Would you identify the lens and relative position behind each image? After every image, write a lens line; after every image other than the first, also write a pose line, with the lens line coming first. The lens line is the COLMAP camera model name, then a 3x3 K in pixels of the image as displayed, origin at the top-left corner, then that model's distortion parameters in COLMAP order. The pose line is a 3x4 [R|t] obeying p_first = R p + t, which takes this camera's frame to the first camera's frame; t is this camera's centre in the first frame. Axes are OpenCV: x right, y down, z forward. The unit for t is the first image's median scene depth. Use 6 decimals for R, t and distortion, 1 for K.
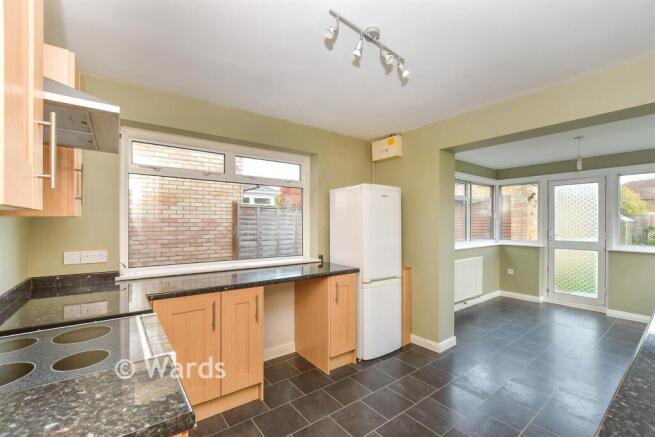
lens RADIAL K [[283.7, 0, 329.6], [0, 283.7, 222.2], [0, 0, 1]] dist [-0.000010, -0.000084]
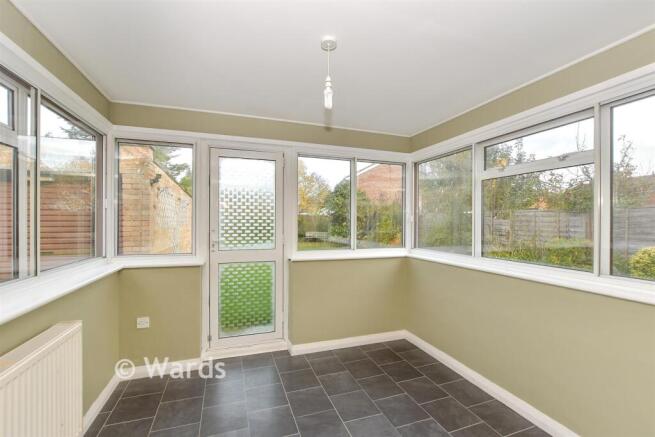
lens RADIAL K [[283.7, 0, 328.7], [0, 283.7, 221.5], [0, 0, 1]] dist [-0.000010, -0.000084]
pose [[0.300391, -0.003640, 0.953809, 0.291294], [-0.001254, 0.999990, 0.004211, 0.002759], [-0.953815, -0.002461, 0.300384, 0.587543]]
